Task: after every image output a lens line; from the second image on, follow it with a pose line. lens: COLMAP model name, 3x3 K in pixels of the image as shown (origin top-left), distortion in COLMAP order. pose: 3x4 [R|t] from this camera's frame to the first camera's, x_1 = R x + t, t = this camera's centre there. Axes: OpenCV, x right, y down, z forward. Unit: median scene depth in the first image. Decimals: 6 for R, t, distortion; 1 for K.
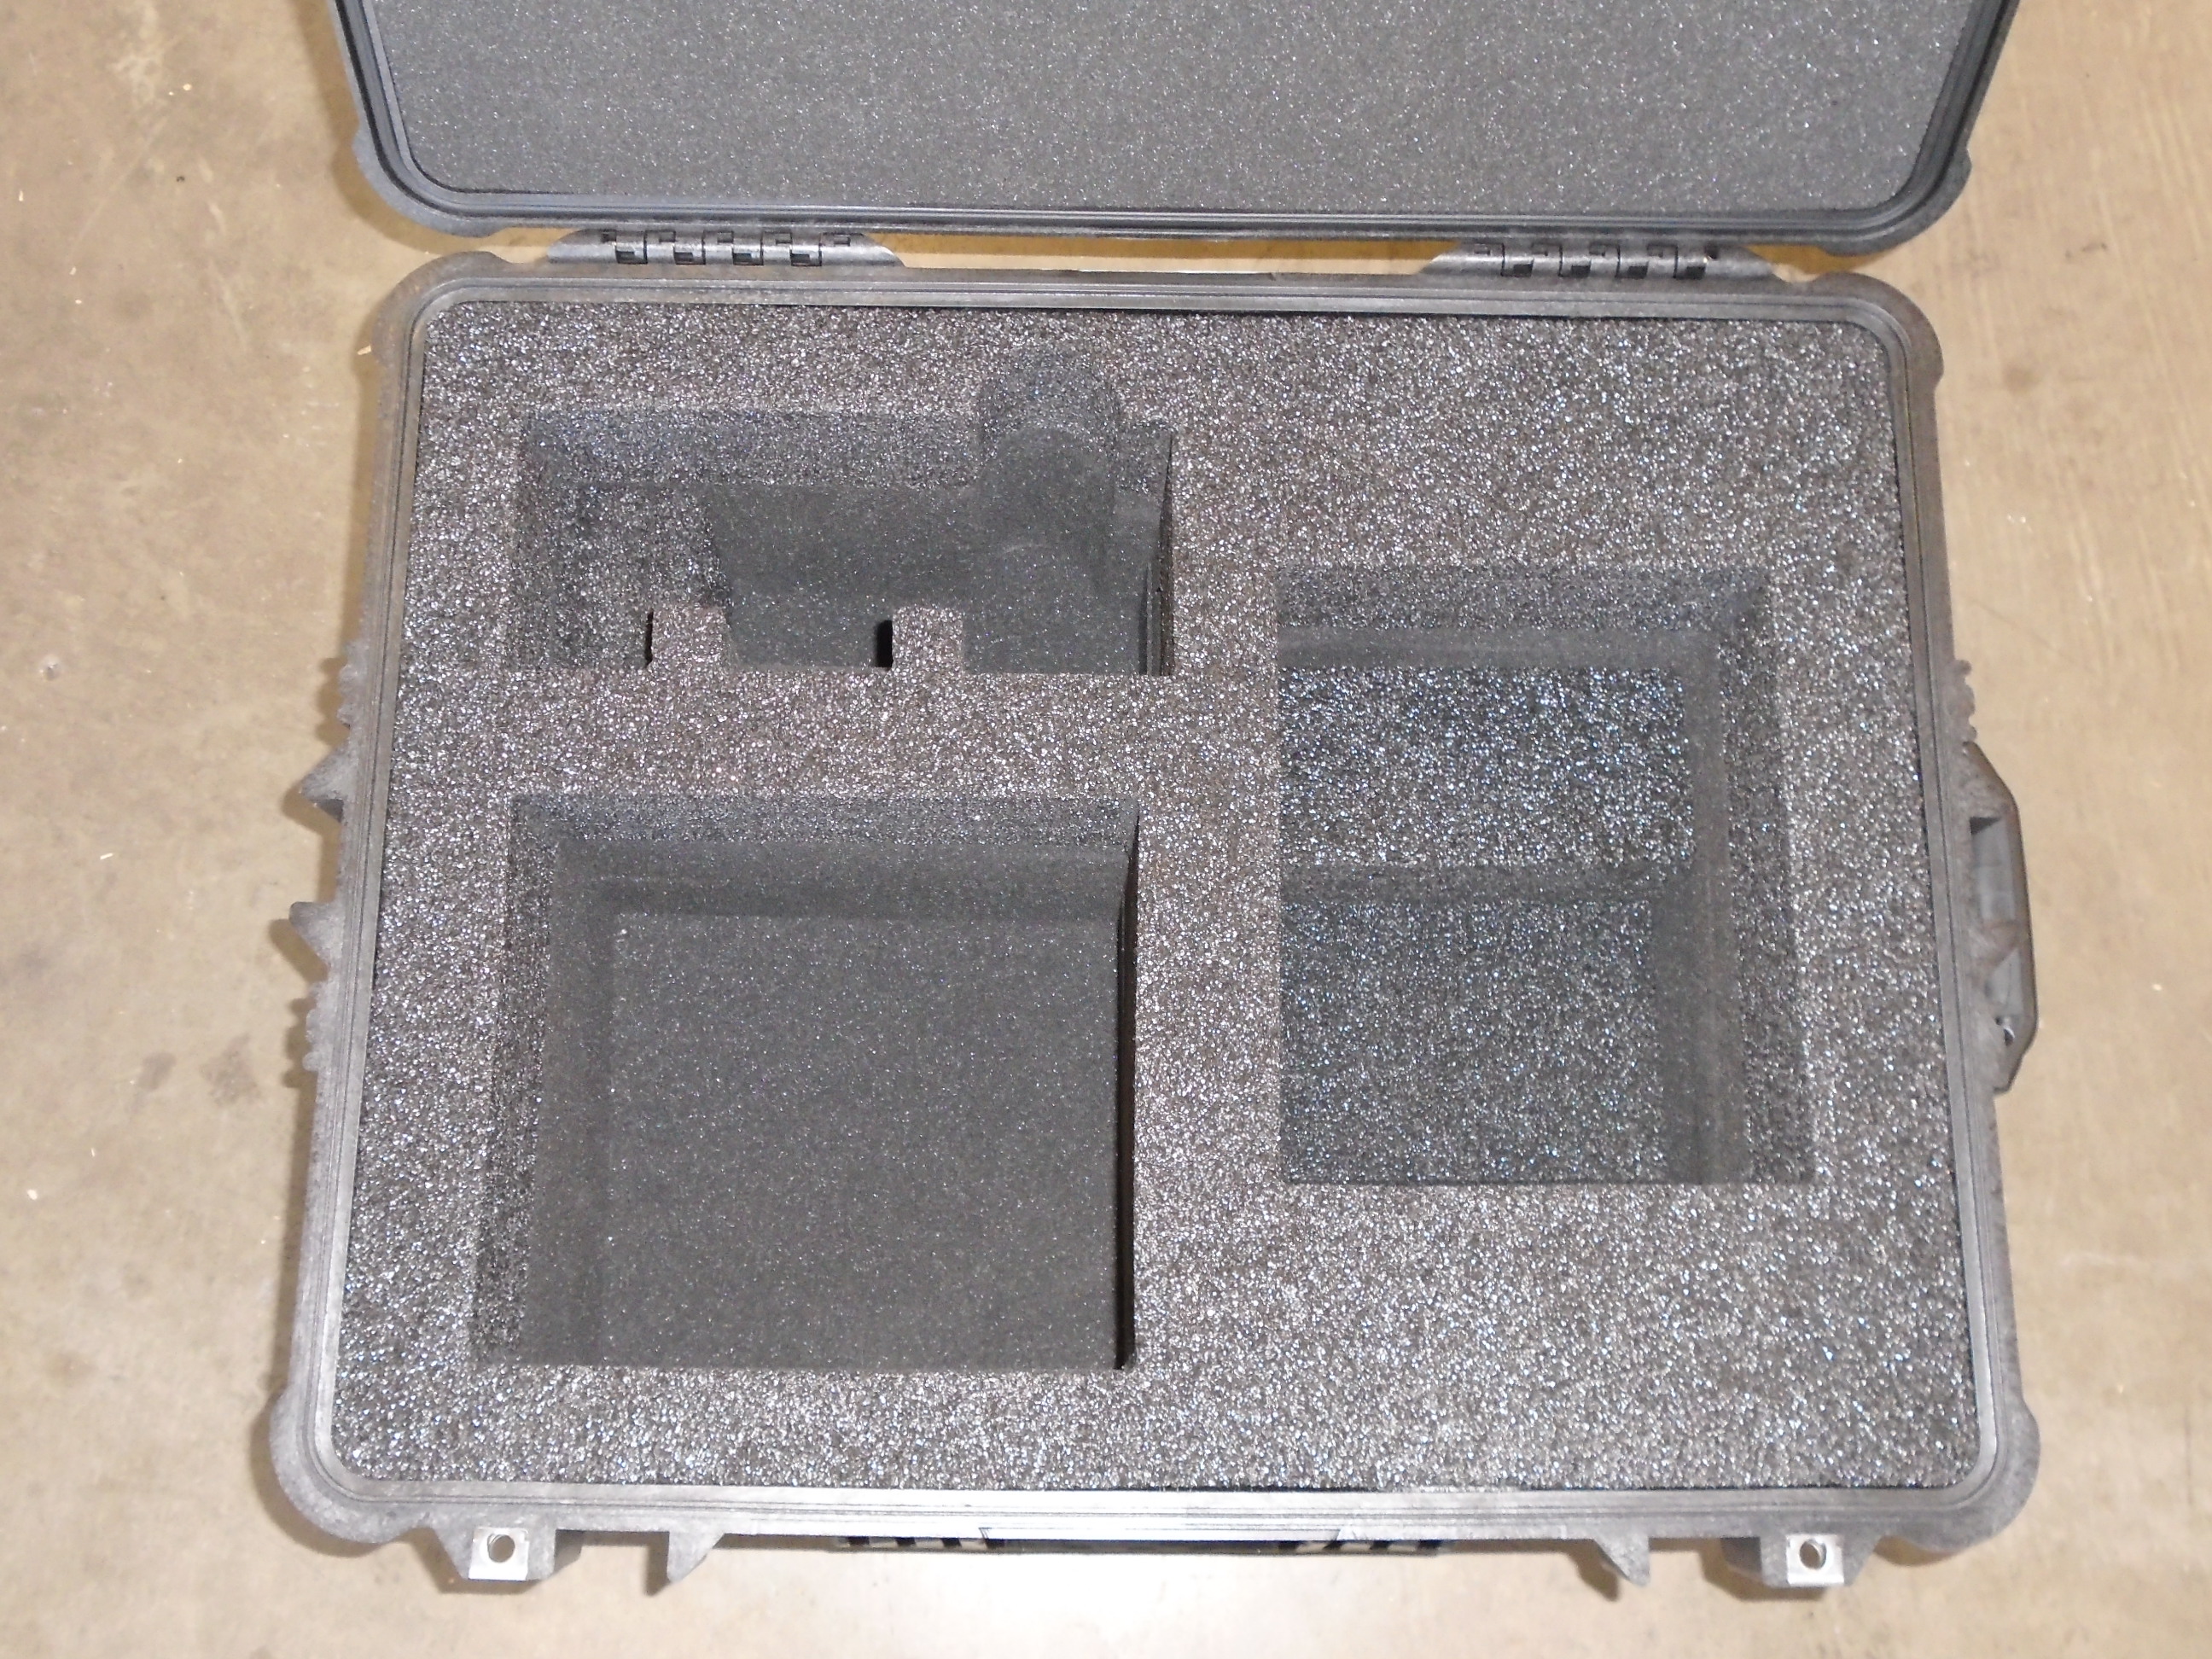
lens RADIAL K [[2278.0, 0, 1107.3], [0, 2278.0, 825.4], [0, 0, 1]] dist [-0.002964, 0.000000]
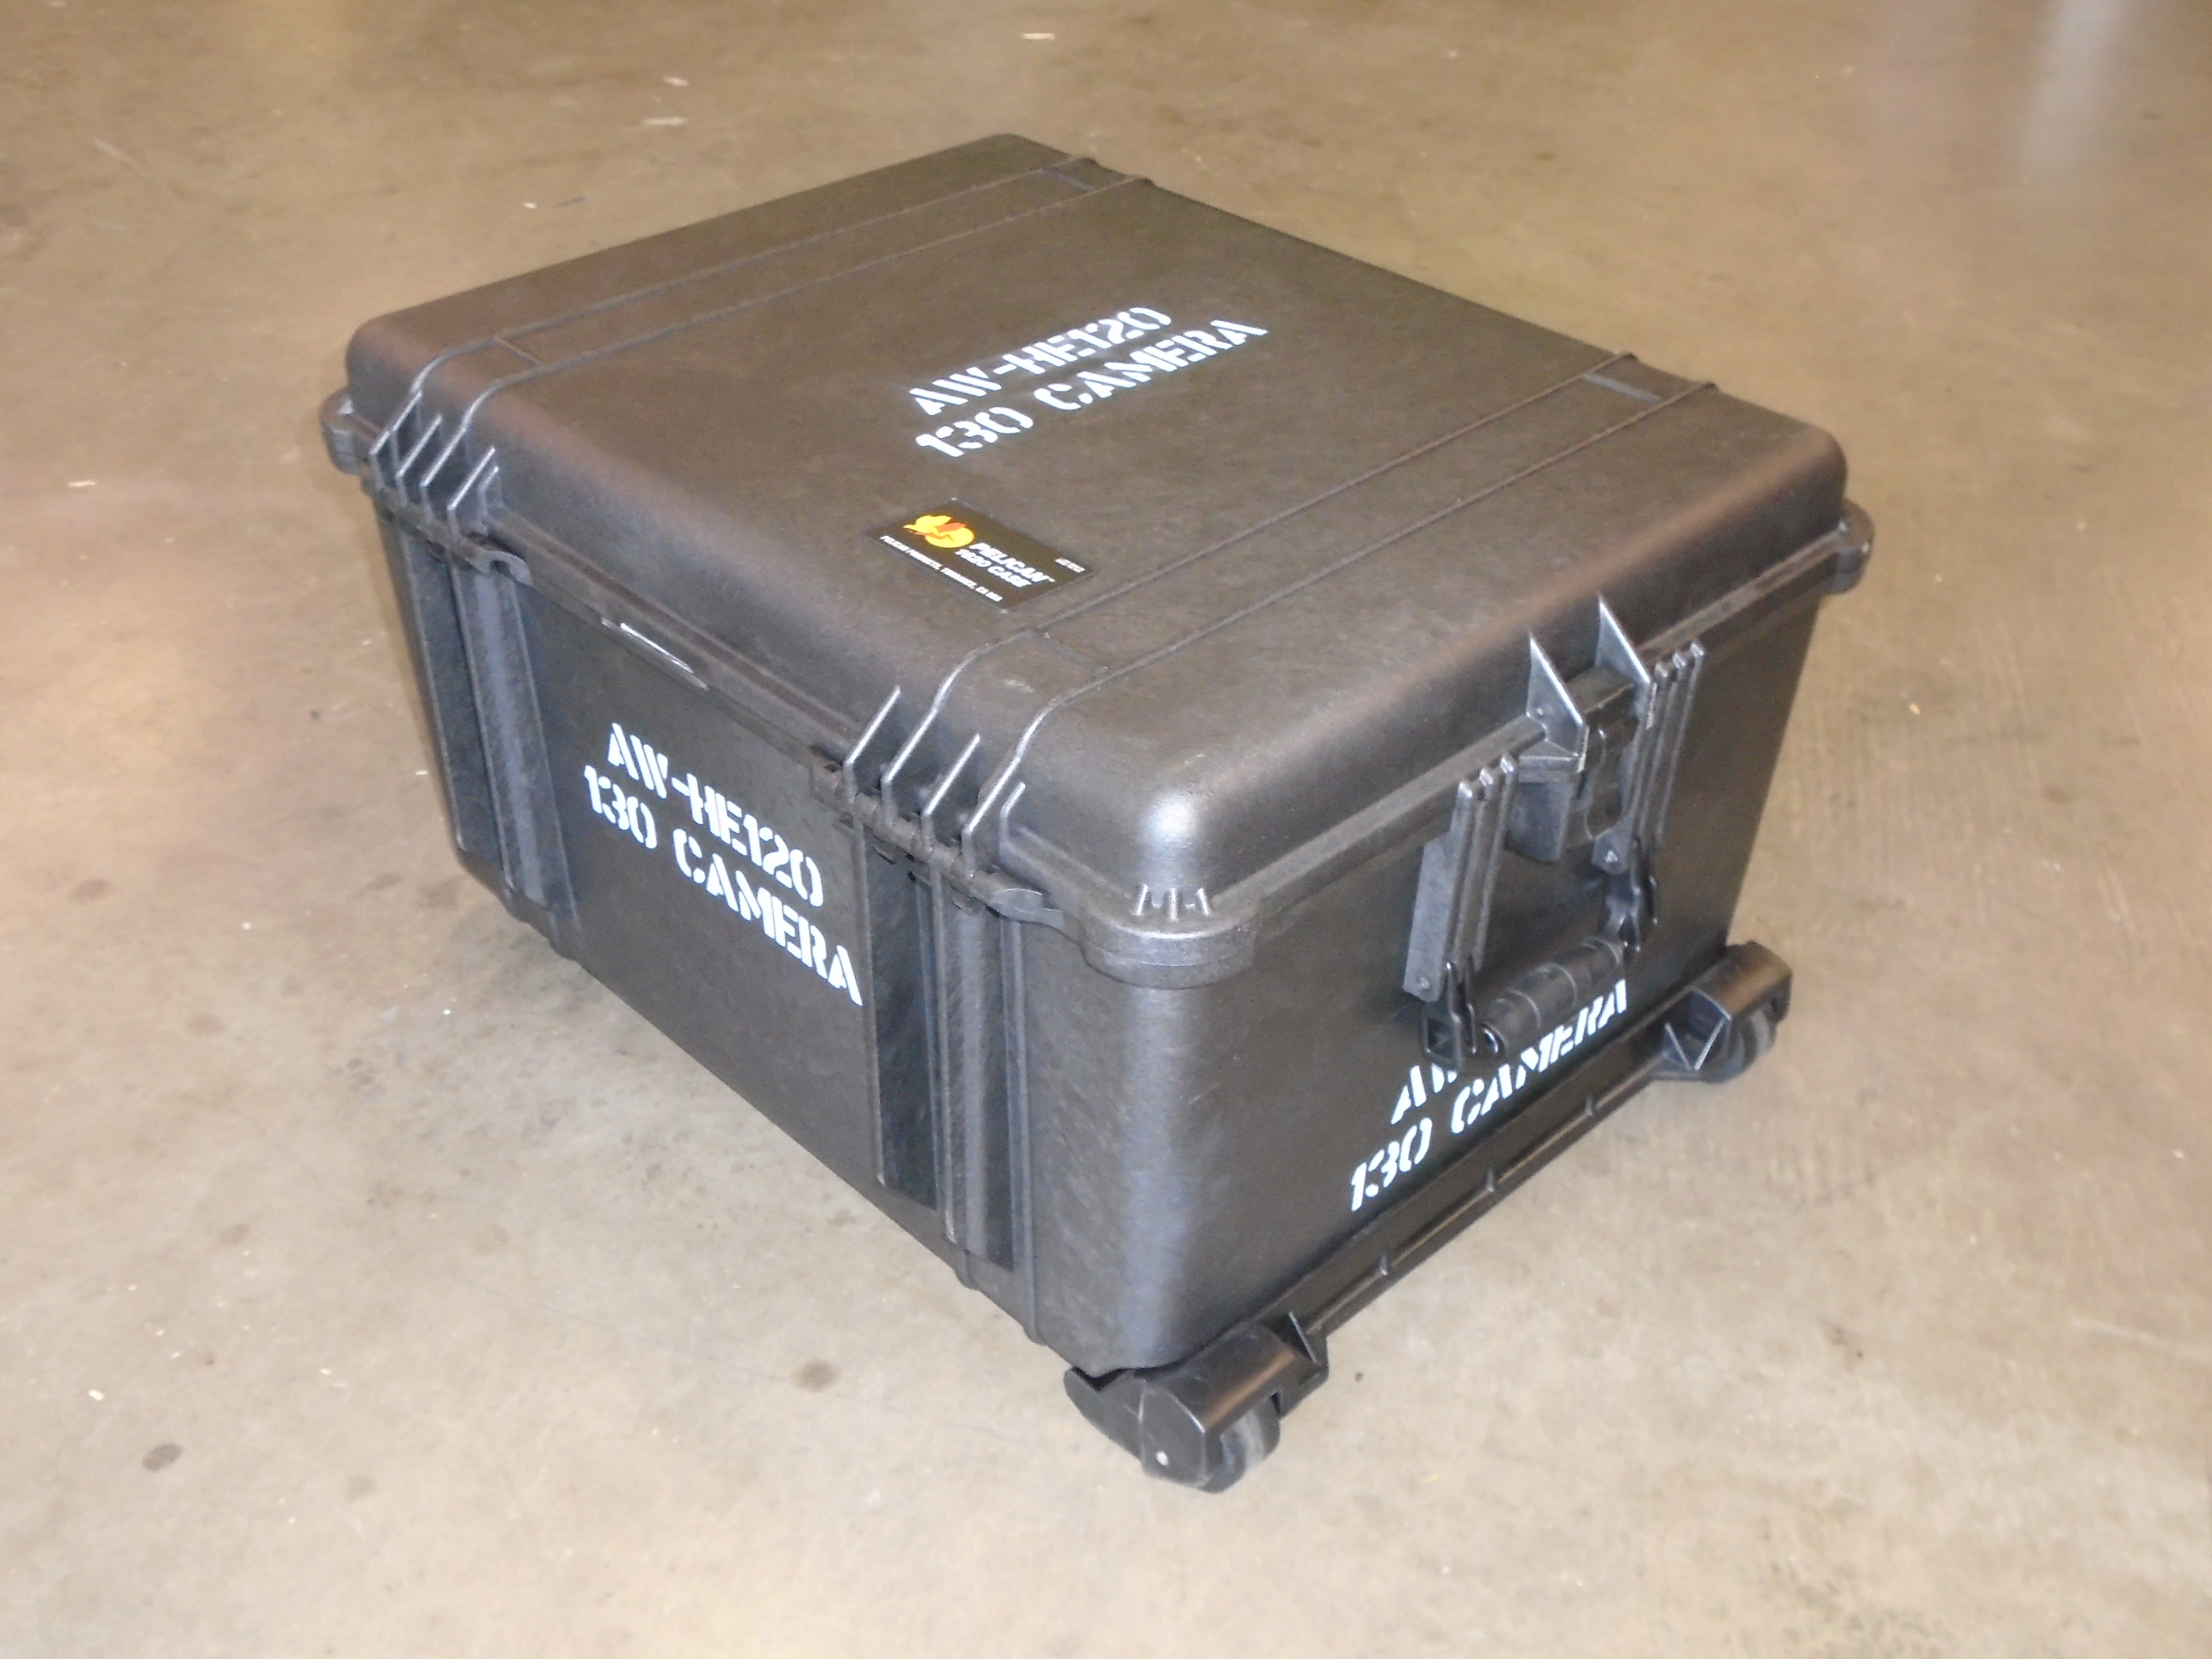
lens RADIAL K [[2278.0, 0, 1109.7], [0, 2278.0, 830.6], [0, 0, 1]] dist [-0.002964, 0.000000]
pose [[0.966446, 0.145892, -0.211417, 0.192858], [-0.248502, 0.739384, -0.625746, 0.721357], [0.065027, 0.657288, 0.750829, 0.107550]]
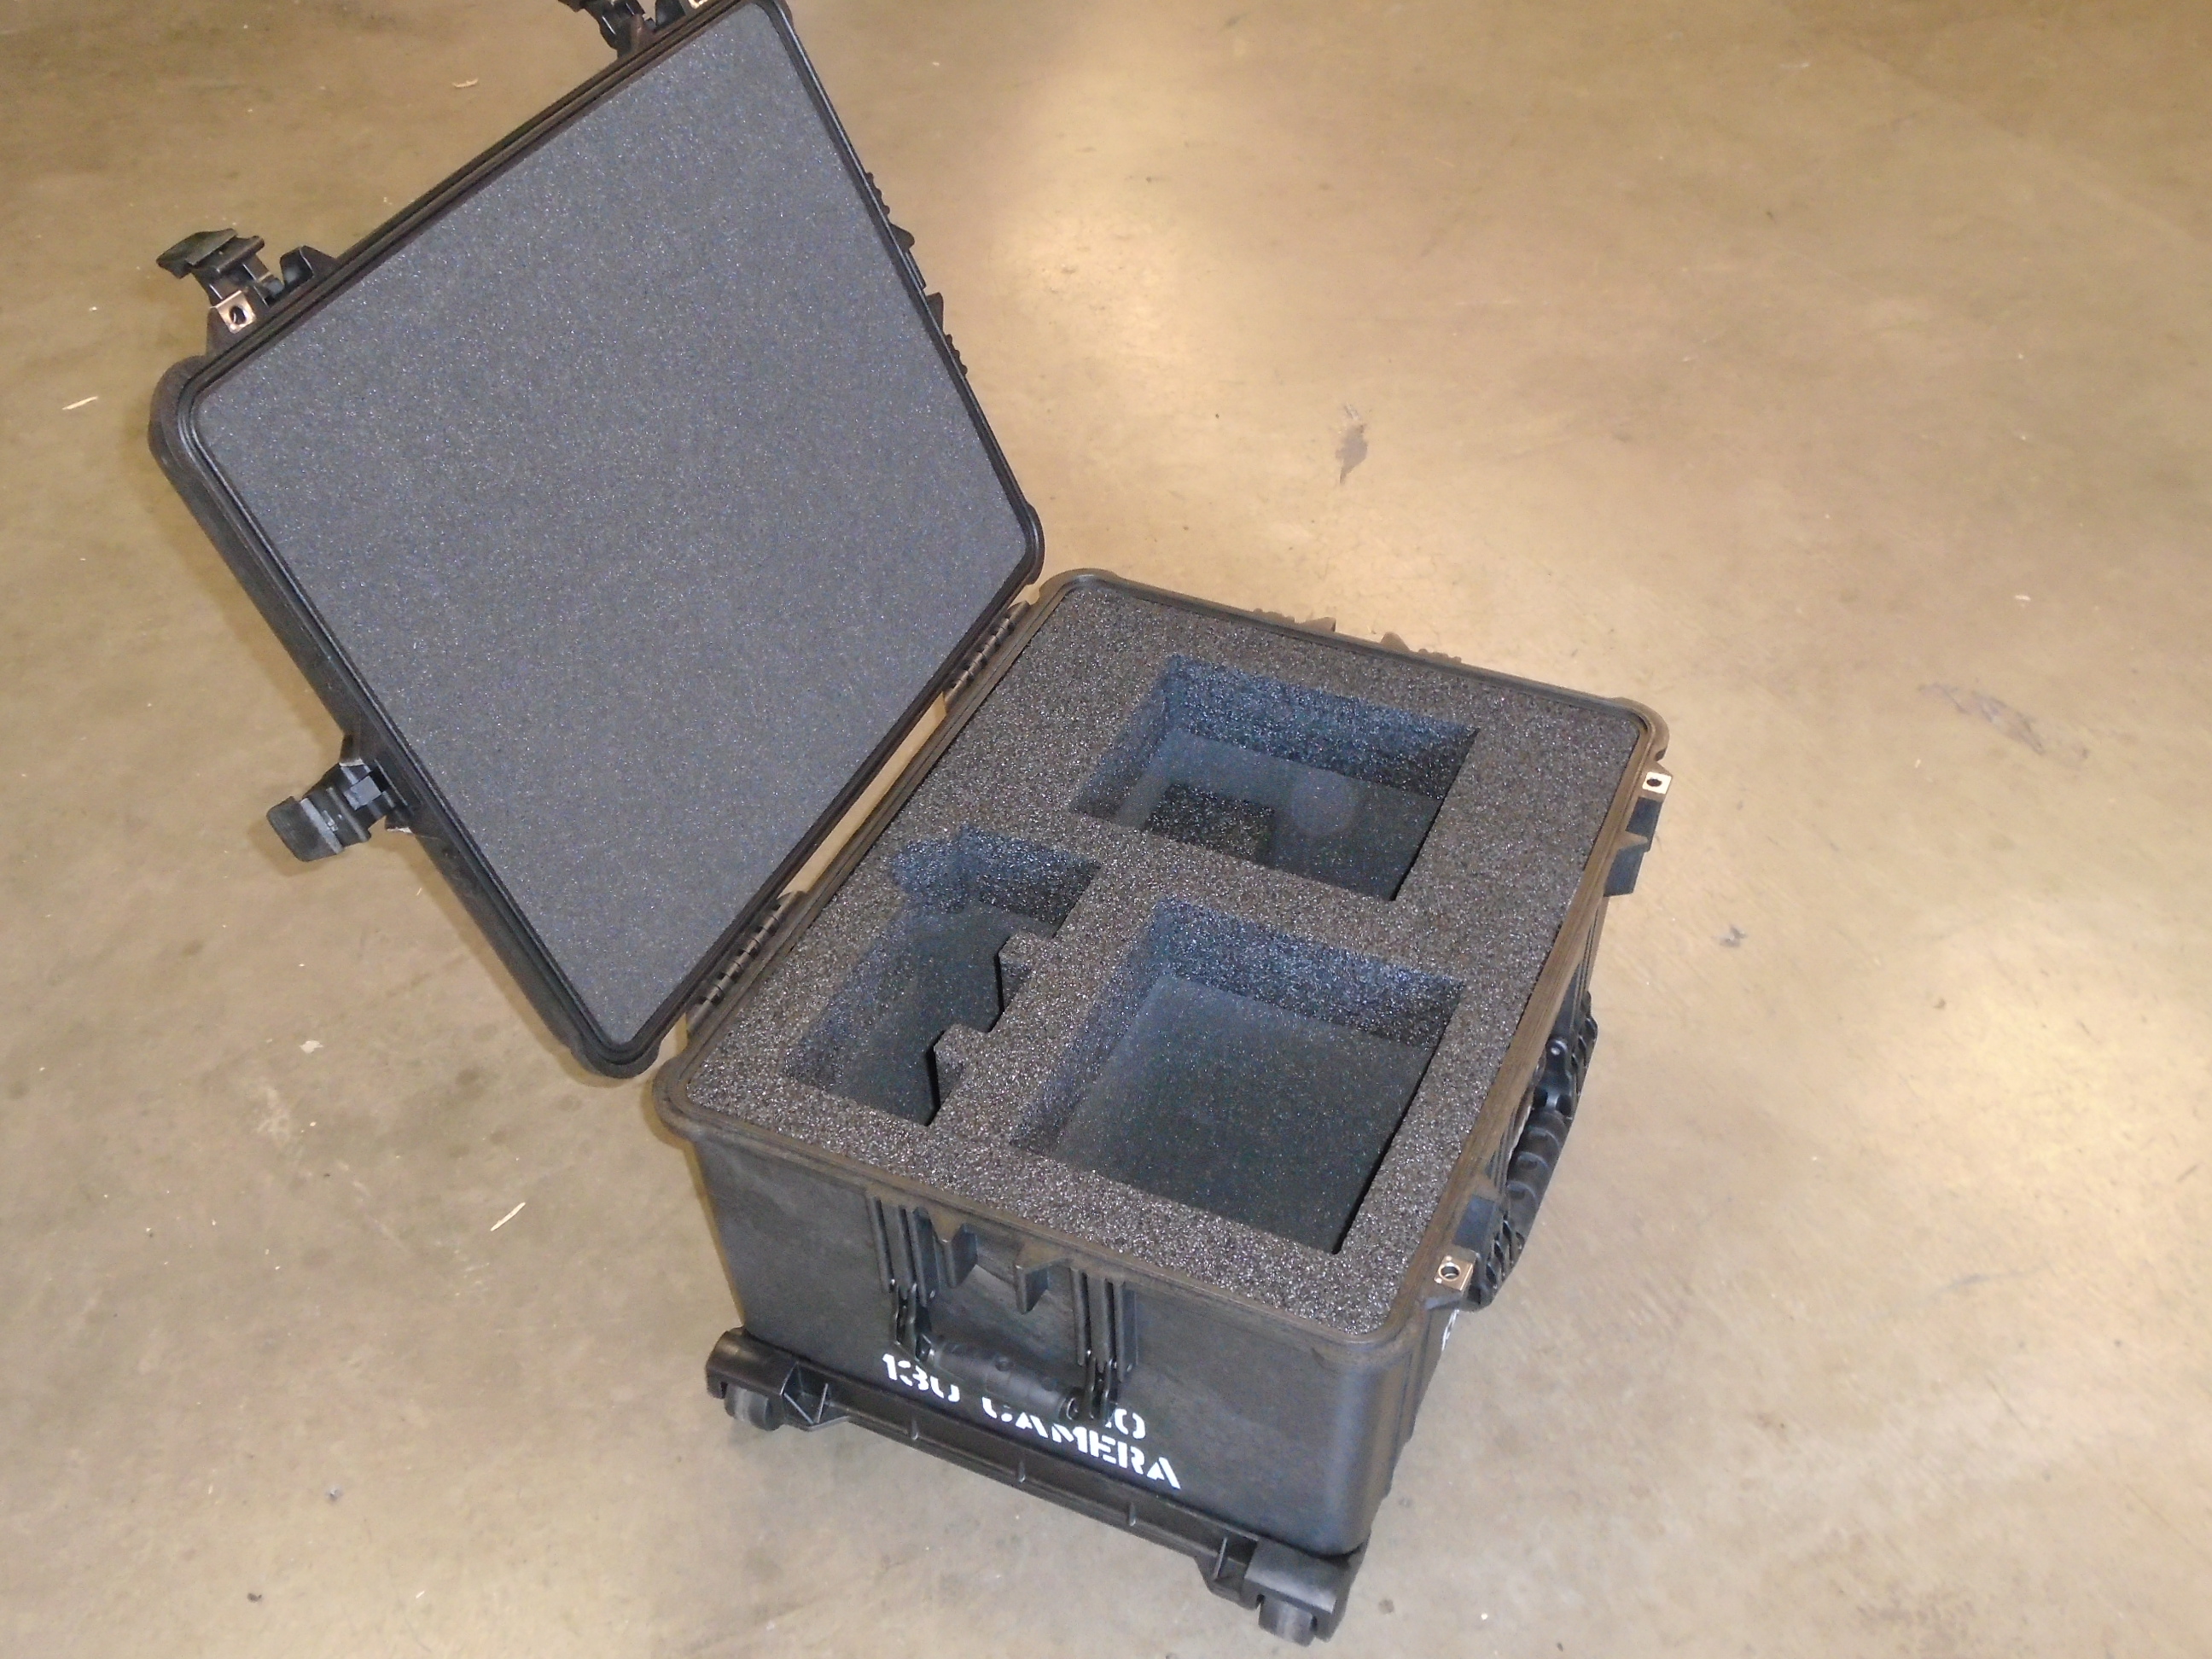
lens RADIAL K [[2278.0, 0, 1095.7], [0, 2278.0, 829.4], [0, 0, 1]] dist [-0.002964, 0.000000]
pose [[0.918783, -0.289396, 0.268490, -0.309130], [0.389929, 0.771401, -0.502887, 0.471495], [-0.061580, 0.566736, 0.821595, -0.318738]]
